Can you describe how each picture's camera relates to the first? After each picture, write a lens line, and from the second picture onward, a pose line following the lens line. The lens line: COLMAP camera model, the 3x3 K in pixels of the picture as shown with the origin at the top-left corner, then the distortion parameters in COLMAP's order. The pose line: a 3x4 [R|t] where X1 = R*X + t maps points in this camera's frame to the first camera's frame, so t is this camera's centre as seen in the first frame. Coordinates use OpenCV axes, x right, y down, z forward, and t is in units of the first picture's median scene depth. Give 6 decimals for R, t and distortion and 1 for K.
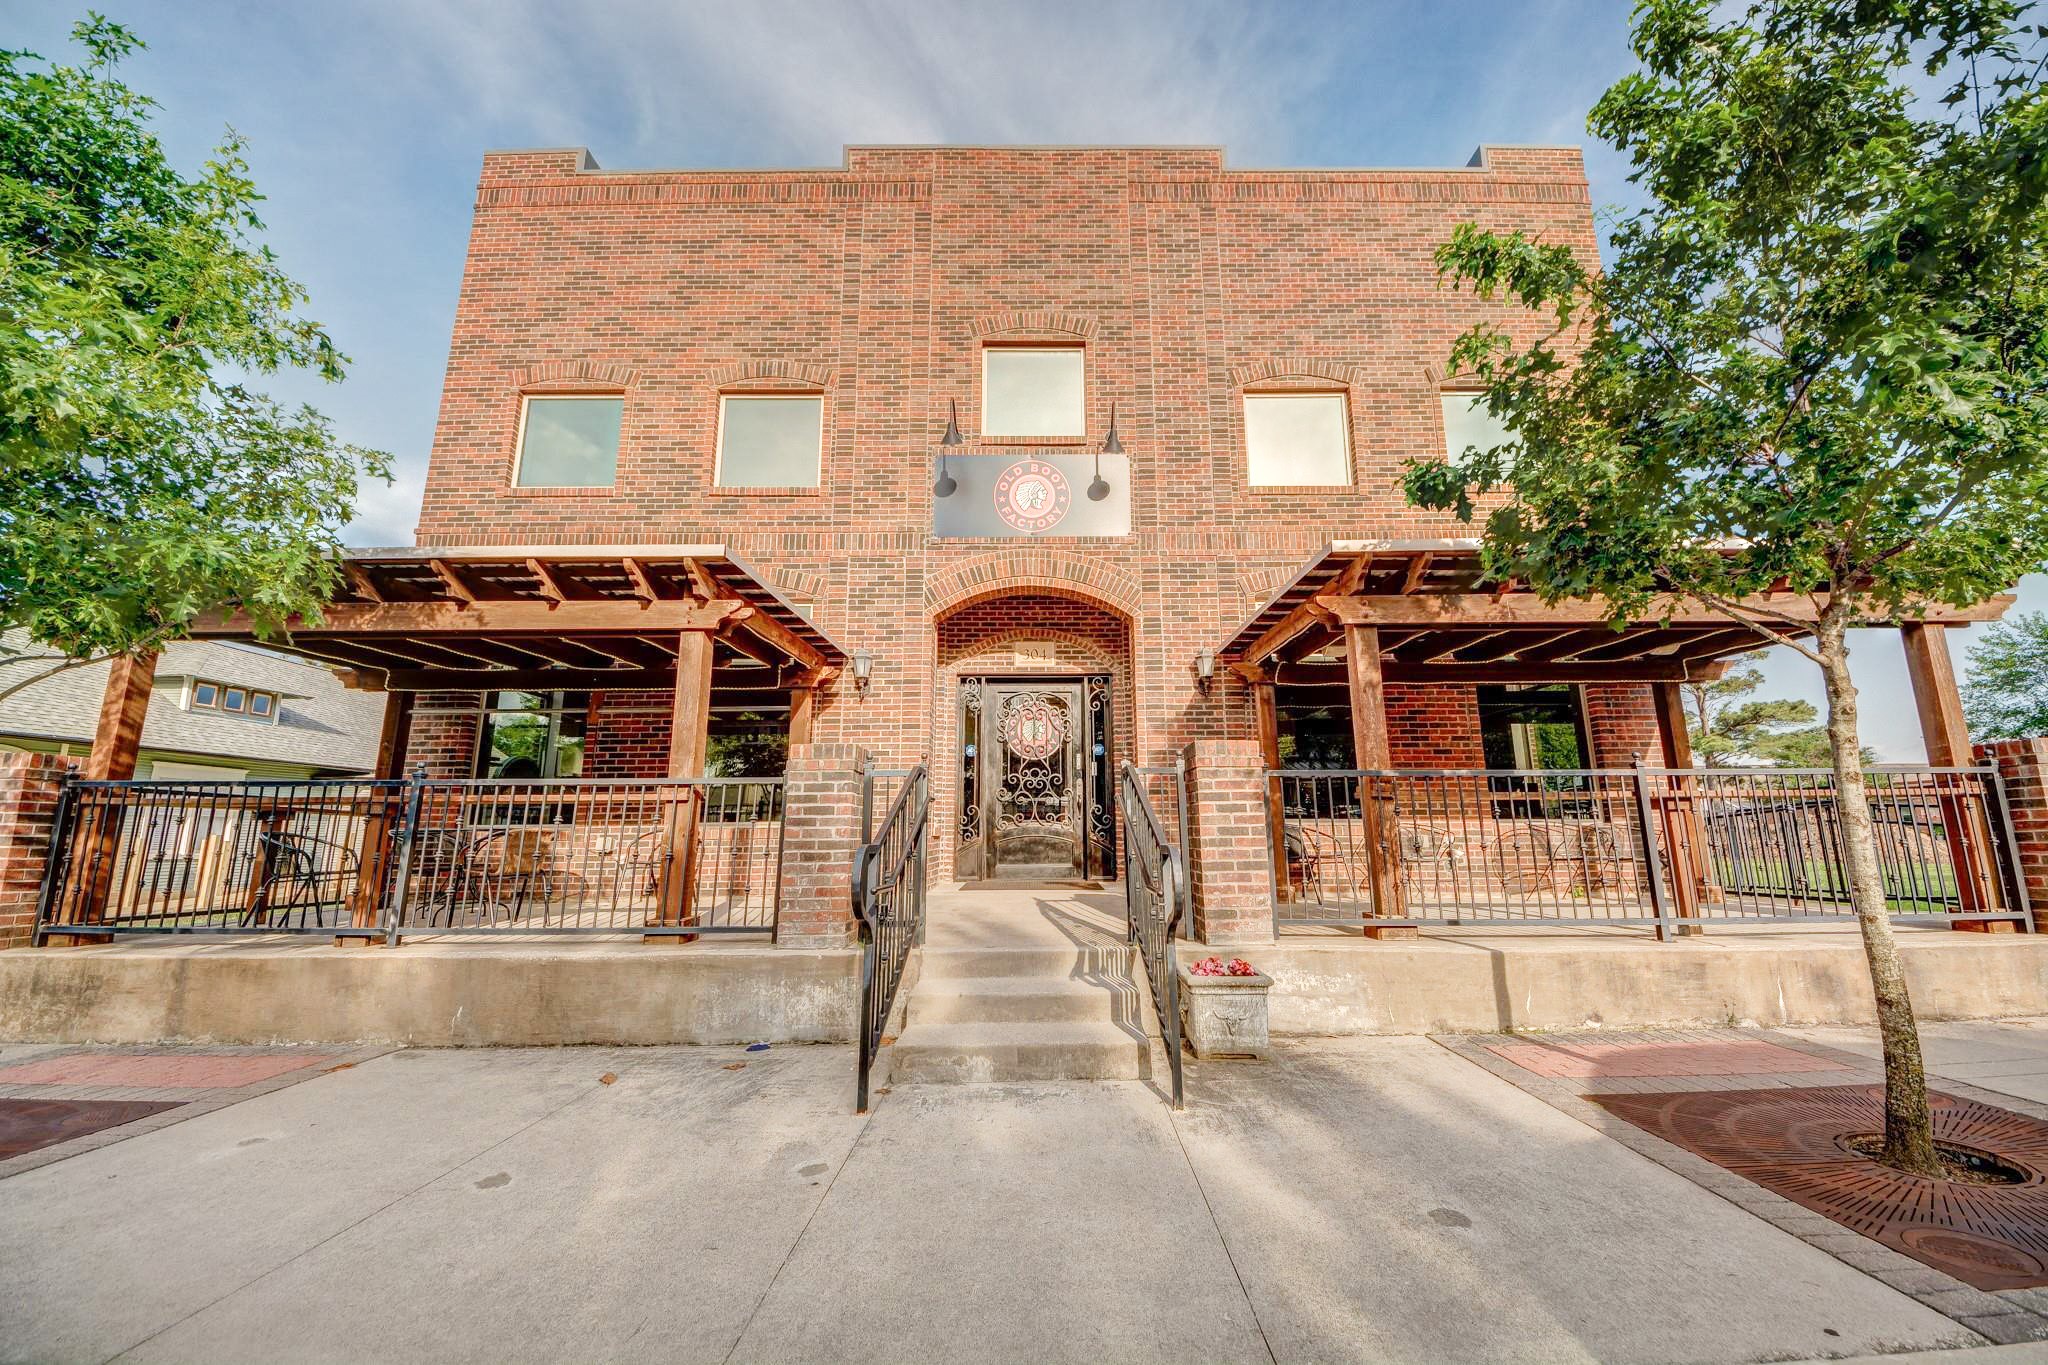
lens RADIAL K [[749.8, 0, 1024.4], [0, 749.8, 687.5], [0, 0, 1]] dist [-0.000113, -0.000004]
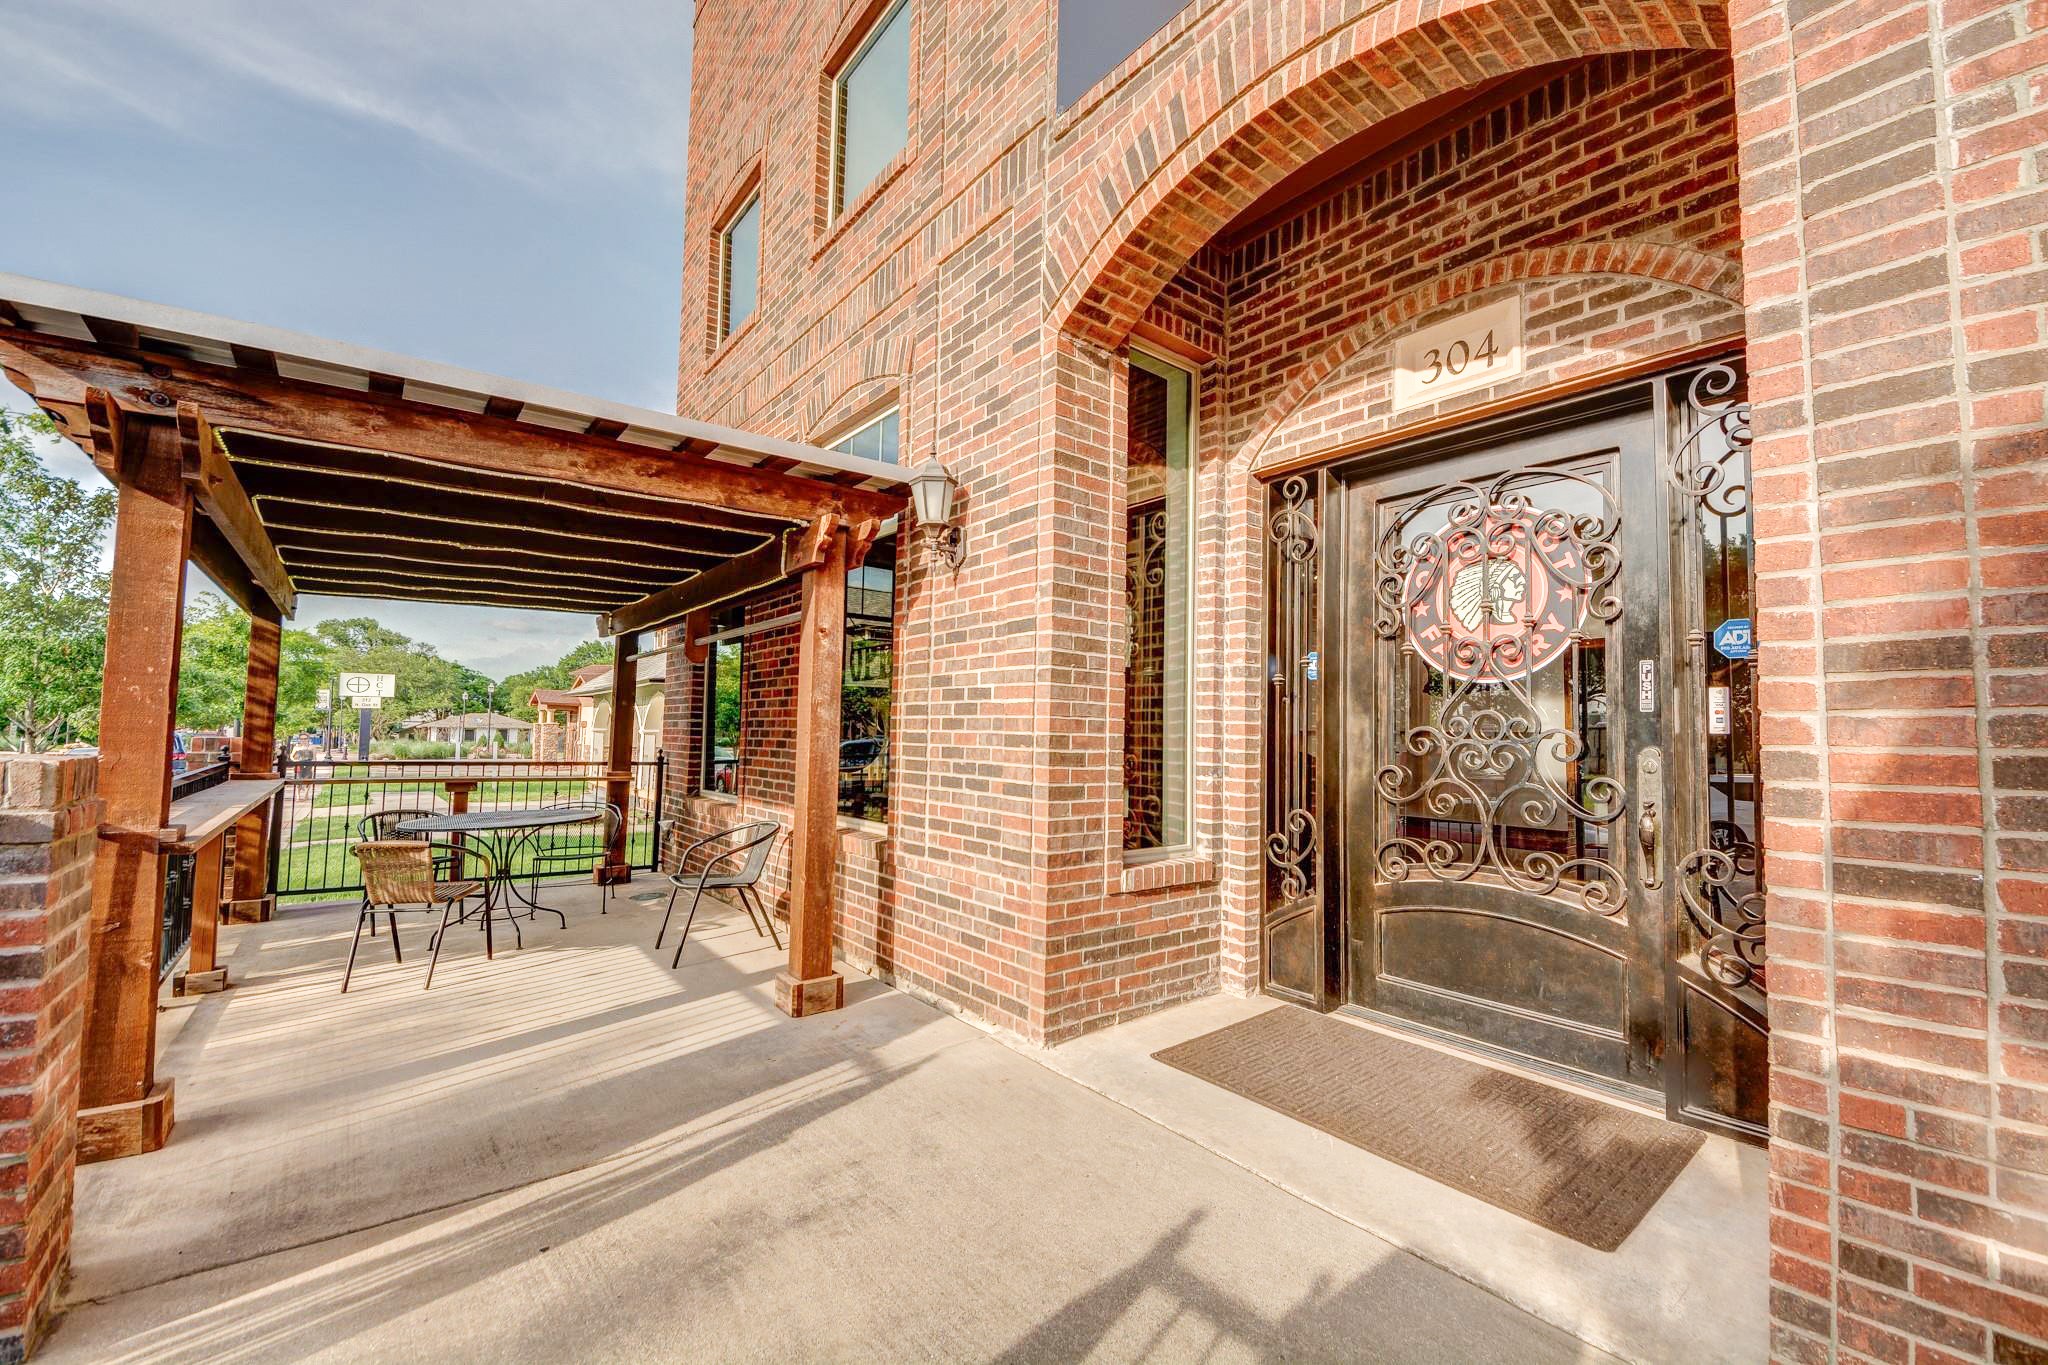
lens RADIAL K [[843.4, 0, 1021.4], [0, 843.4, 690.7], [0, 0, 1]] dist [0.016194, -0.000012]
pose [[0.628701, -0.024508, -0.777261, 0.091300], [0.129142, 0.988915, 0.073277, 0.024105], [0.766849, -0.146446, 0.624897, 0.322319]]
